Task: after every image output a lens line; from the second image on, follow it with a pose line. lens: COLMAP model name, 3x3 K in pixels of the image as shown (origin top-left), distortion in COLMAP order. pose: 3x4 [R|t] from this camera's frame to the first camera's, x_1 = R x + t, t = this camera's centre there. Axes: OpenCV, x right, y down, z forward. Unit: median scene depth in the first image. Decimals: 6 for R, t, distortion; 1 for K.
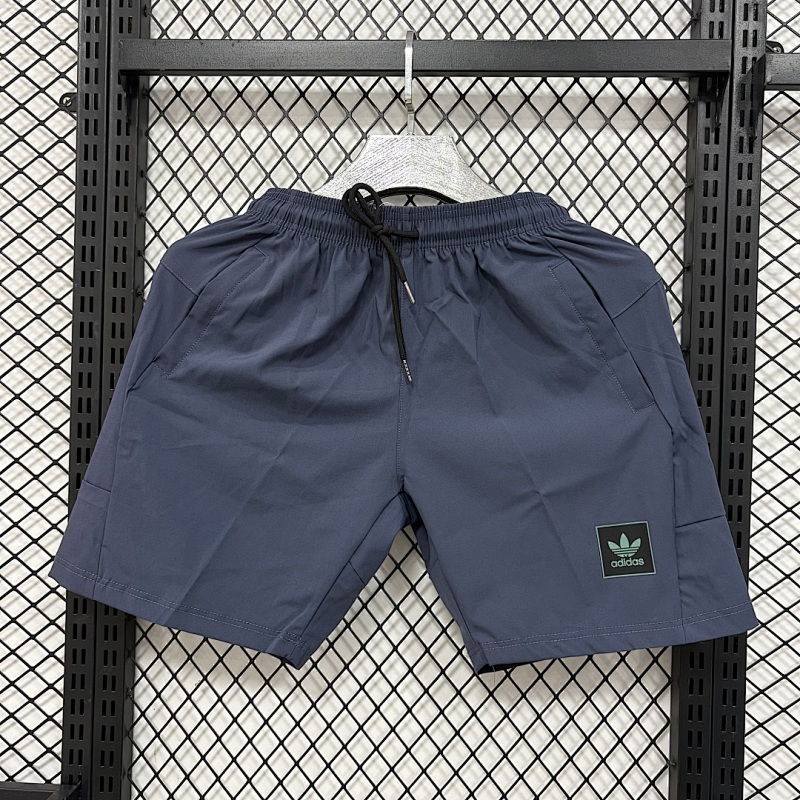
lens RADIAL K [[1277.5, 0, 401.3], [0, 1277.5, 400.6], [0, 0, 1]] dist [0.062514, 0.000000]
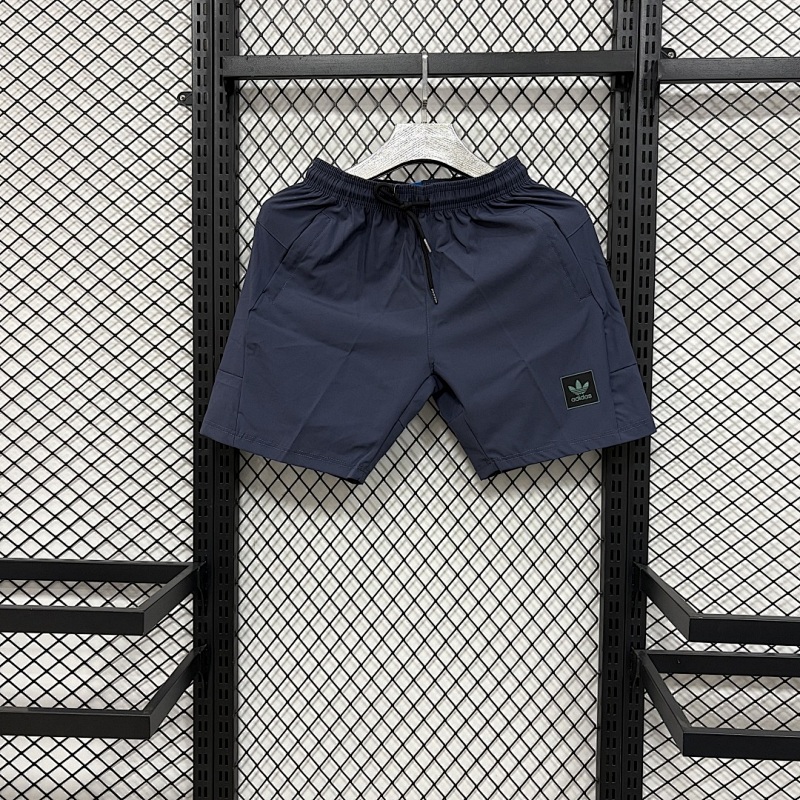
lens RADIAL K [[1277.5, 0, 399.7], [0, 1277.5, 431.0], [0, 0, 1]] dist [0.062514, 0.000000]
pose [[0.999850, -0.016079, -0.006462, -0.013197], [0.016379, 0.998643, 0.049443, 0.077339], [0.005658, -0.049542, 0.998756, -0.479943]]
